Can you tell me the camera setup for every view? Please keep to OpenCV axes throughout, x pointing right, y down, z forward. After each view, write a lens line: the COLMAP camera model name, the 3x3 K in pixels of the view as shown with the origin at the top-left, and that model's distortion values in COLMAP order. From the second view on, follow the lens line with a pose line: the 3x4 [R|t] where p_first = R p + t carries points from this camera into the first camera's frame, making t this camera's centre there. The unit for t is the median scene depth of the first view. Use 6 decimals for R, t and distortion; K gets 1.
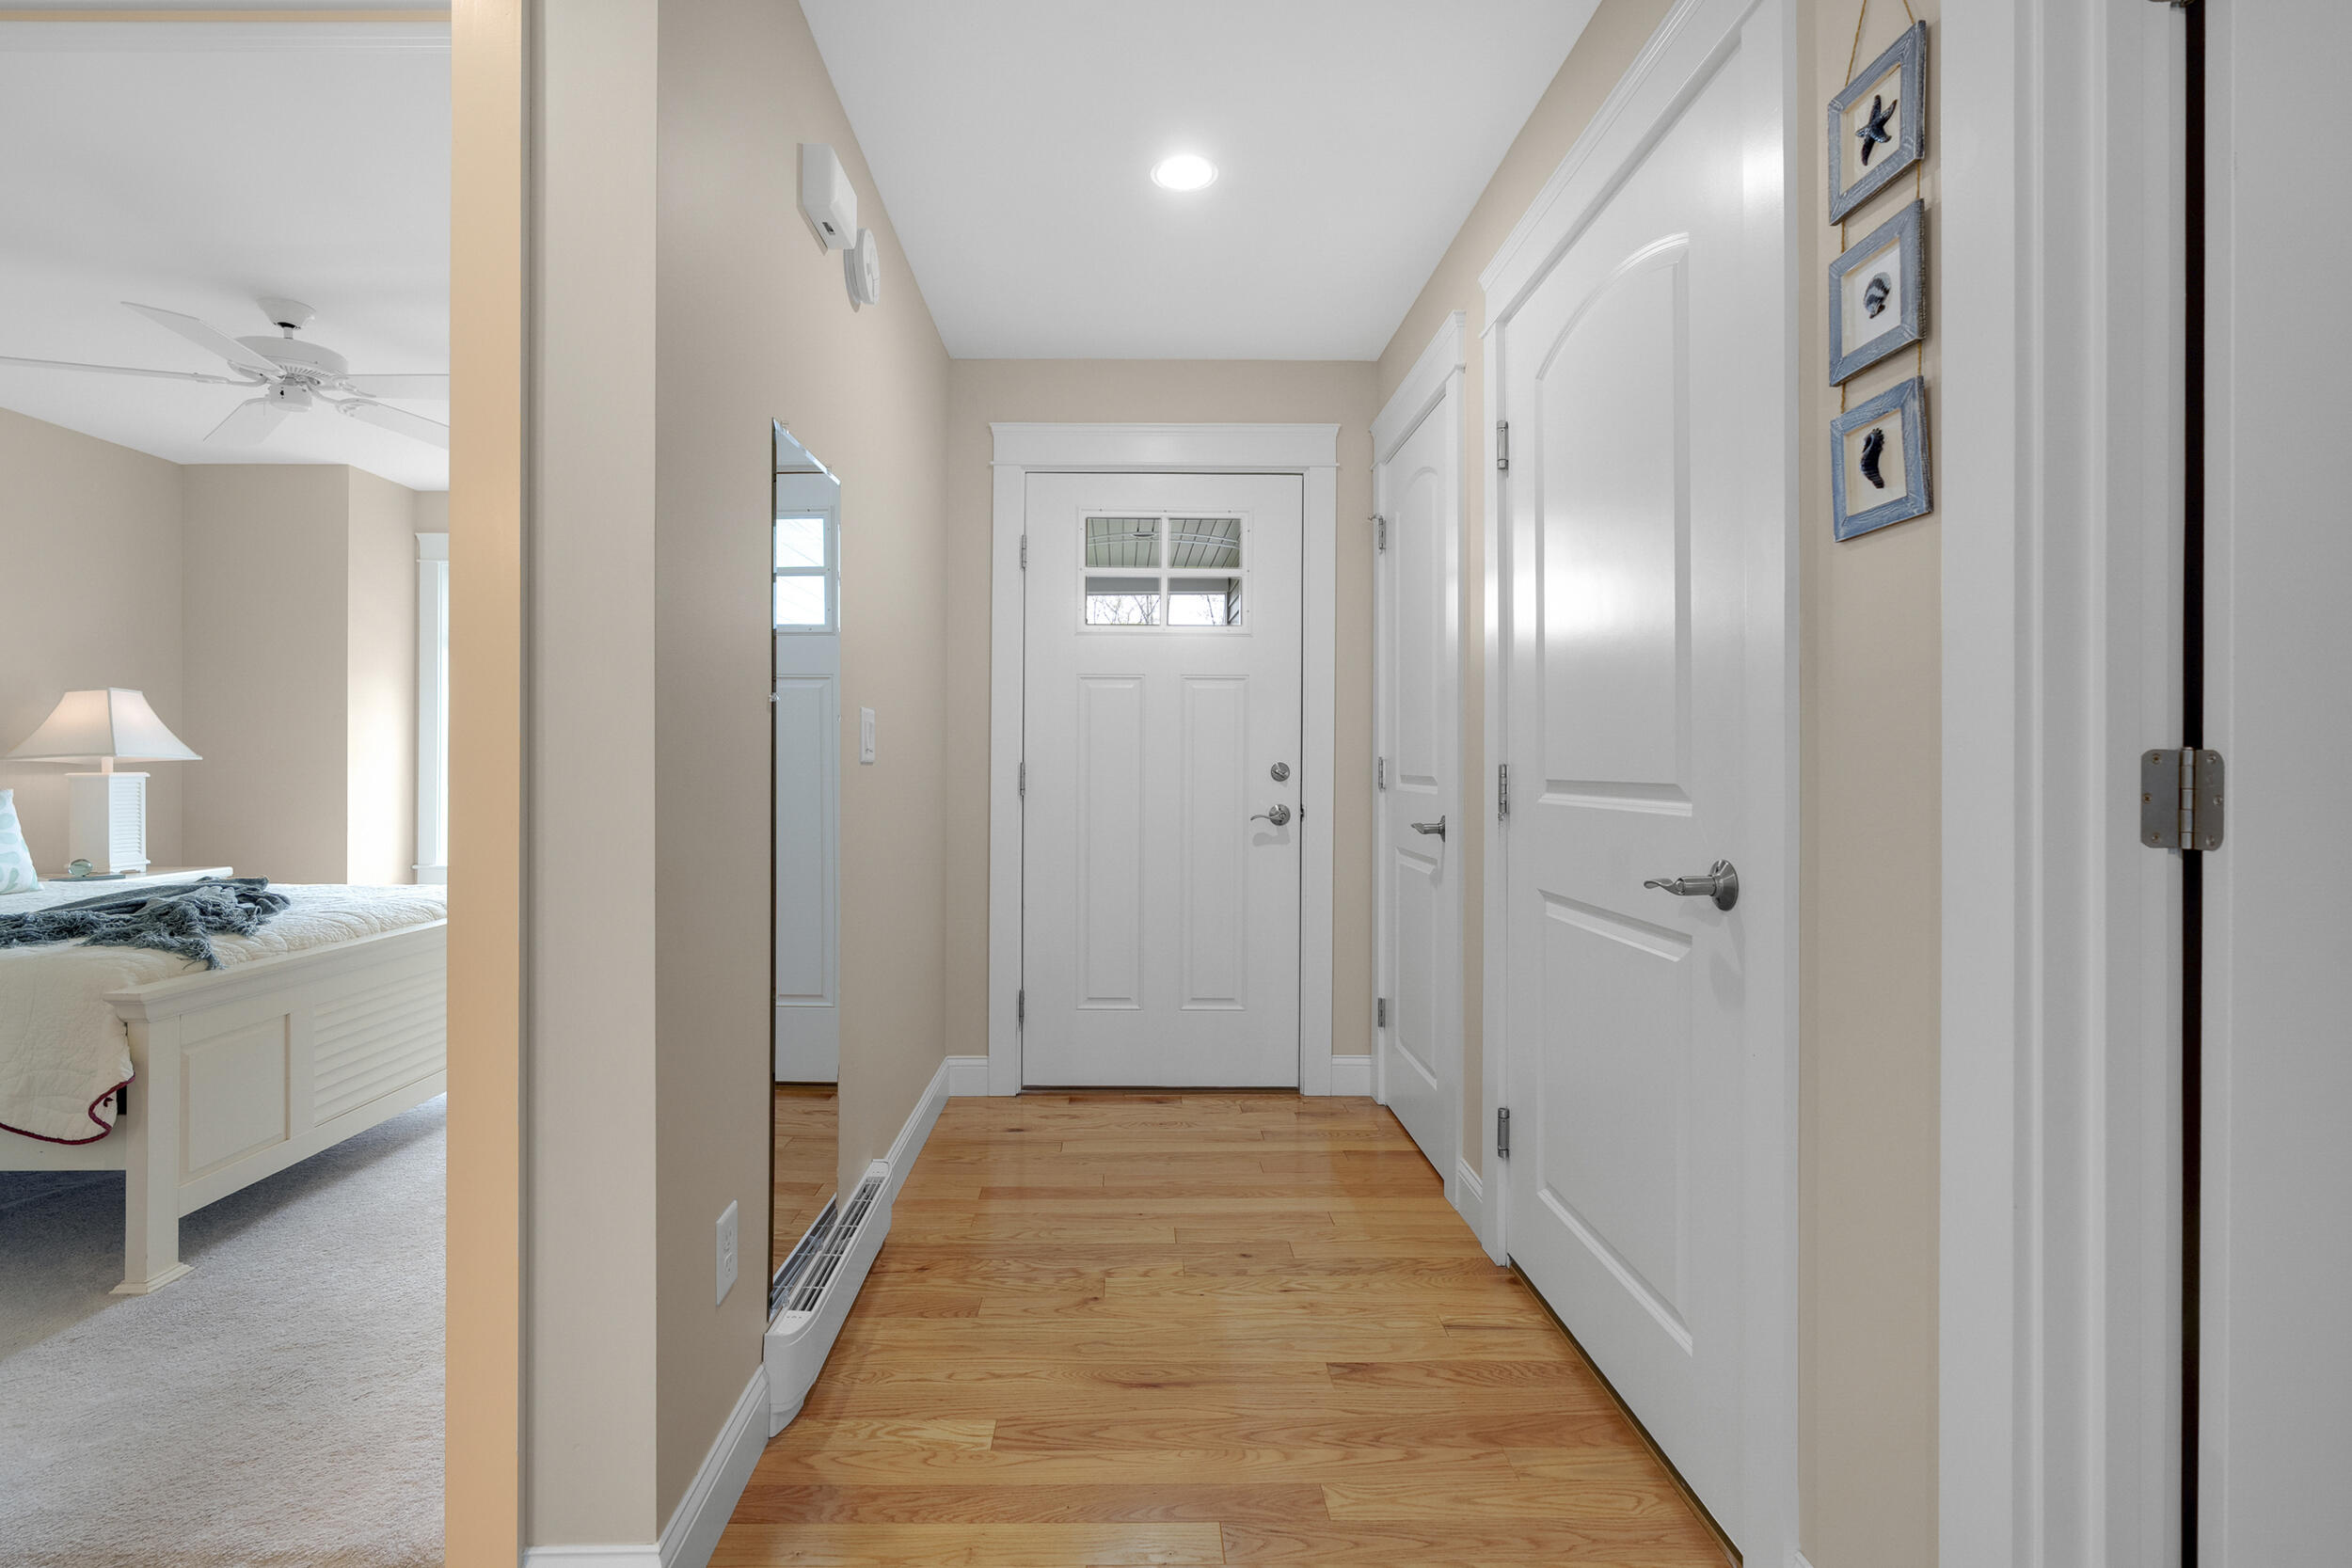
lens RADIAL K [[1108.9, 0, 1163.0], [0, 1108.9, 772.5], [0, 0, 1]] dist [-0.001748, 0.000564]
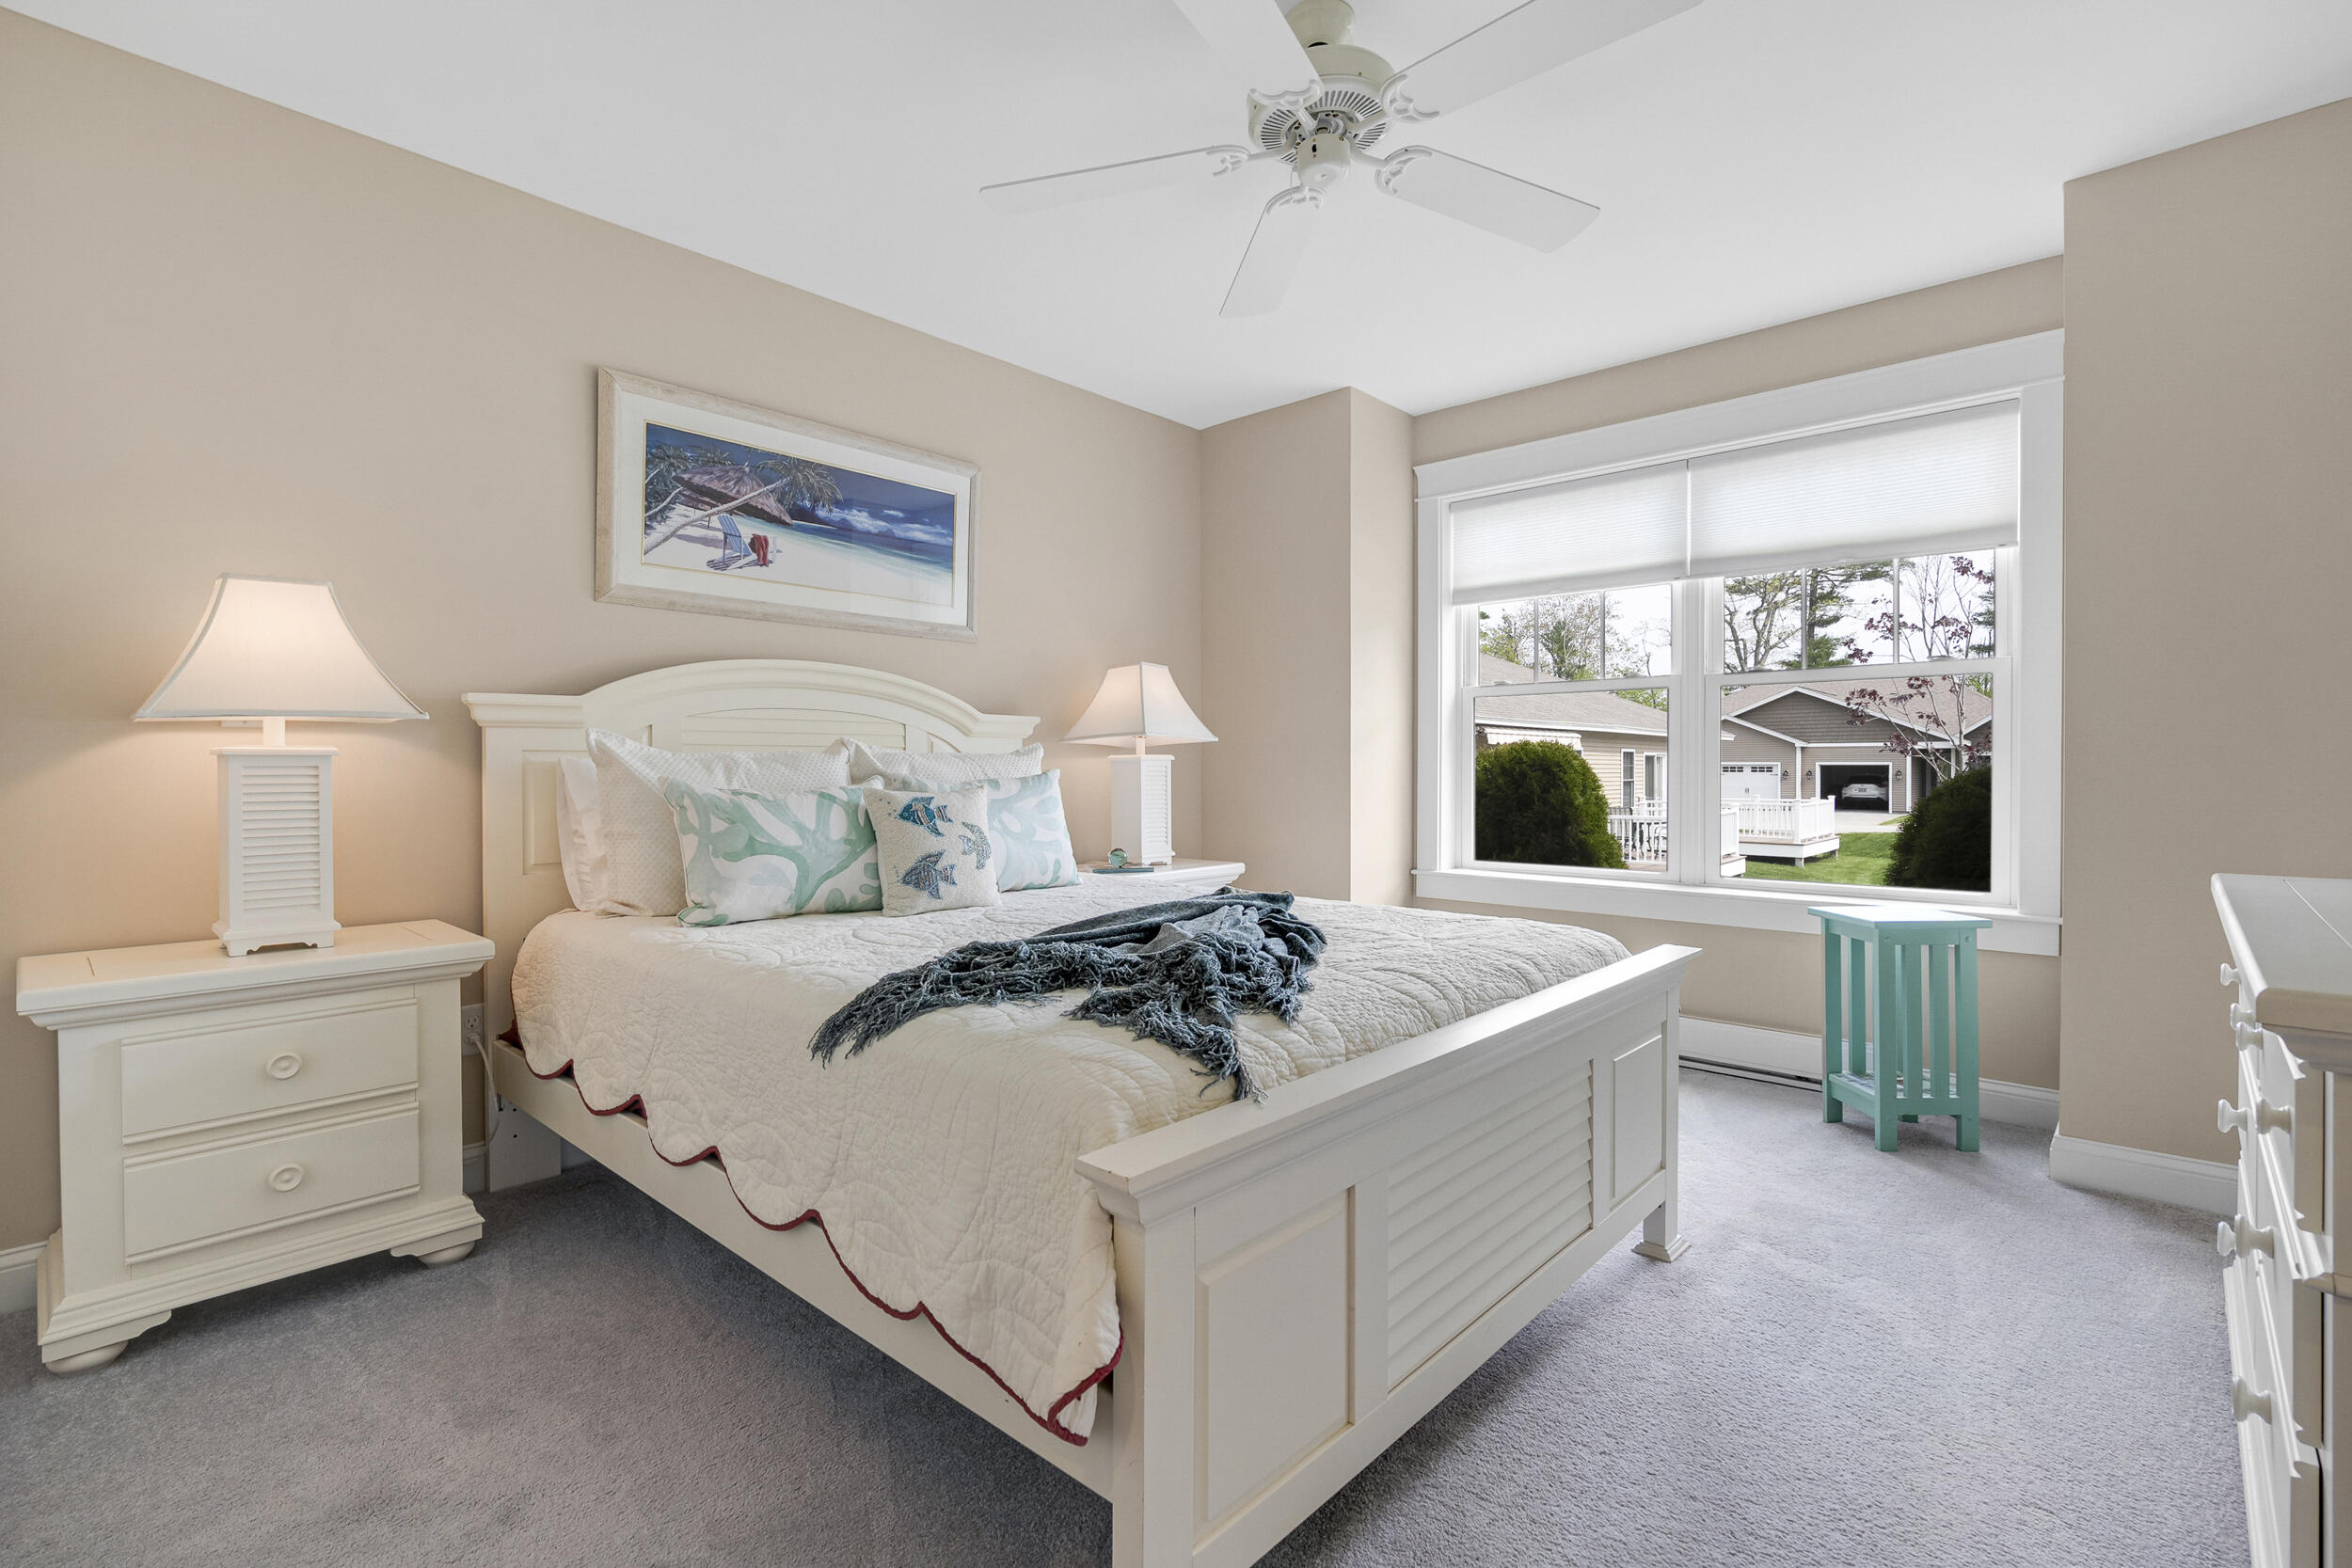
lens RADIAL K [[1108.9, 0, 1163.0], [0, 1108.9, 772.5], [0, 0, 1]] dist [-0.001748, 0.000564]
pose [[0.724963, -0.000193, -0.688788, -0.461533], [-0.000658, 0.999999, -0.000973, 0.023568], [0.688788, 0.001159, 0.724962, 0.523424]]
